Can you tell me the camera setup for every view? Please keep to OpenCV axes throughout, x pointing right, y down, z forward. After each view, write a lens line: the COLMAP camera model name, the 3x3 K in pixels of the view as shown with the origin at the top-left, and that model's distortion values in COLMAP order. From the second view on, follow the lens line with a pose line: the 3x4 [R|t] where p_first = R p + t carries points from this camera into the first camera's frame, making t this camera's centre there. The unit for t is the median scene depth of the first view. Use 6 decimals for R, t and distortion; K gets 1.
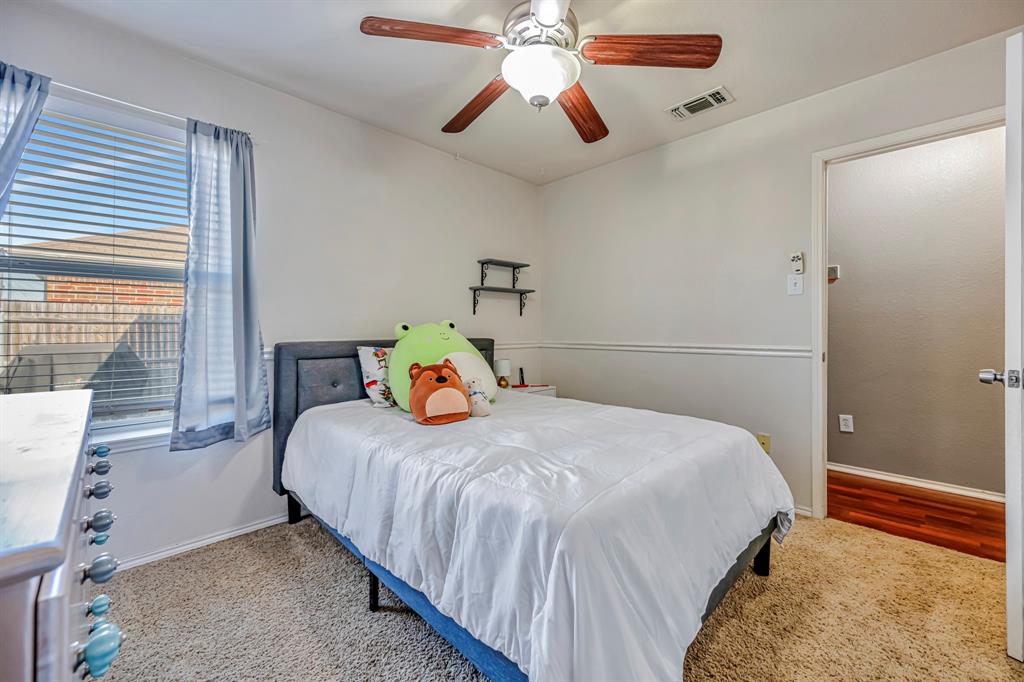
lens RADIAL K [[411.6, 0, 514.6], [0, 411.6, 341.4], [0, 0, 1]] dist [-0.000098, -0.000230]
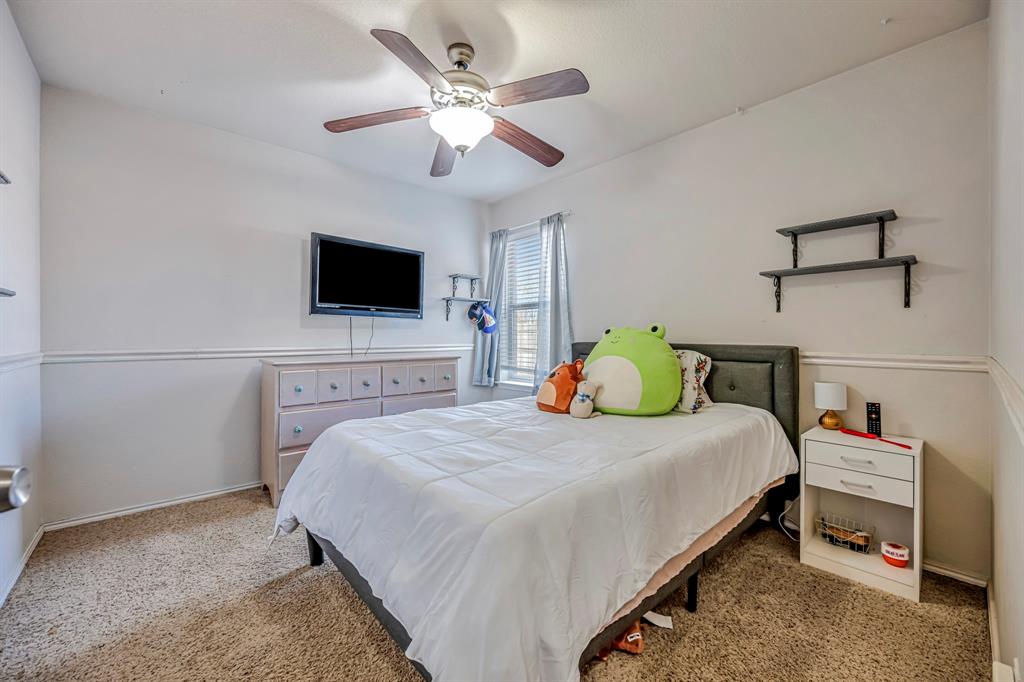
lens RADIAL K [[411.6, 0, 514.6], [0, 411.6, 341.4], [0, 0, 1]] dist [-0.000098, -0.000230]
pose [[-0.054374, 0.008194, -0.998487, 0.619690], [-0.039270, 0.999175, 0.010338, -0.004703], [0.997748, 0.039773, -0.054007, 0.583281]]
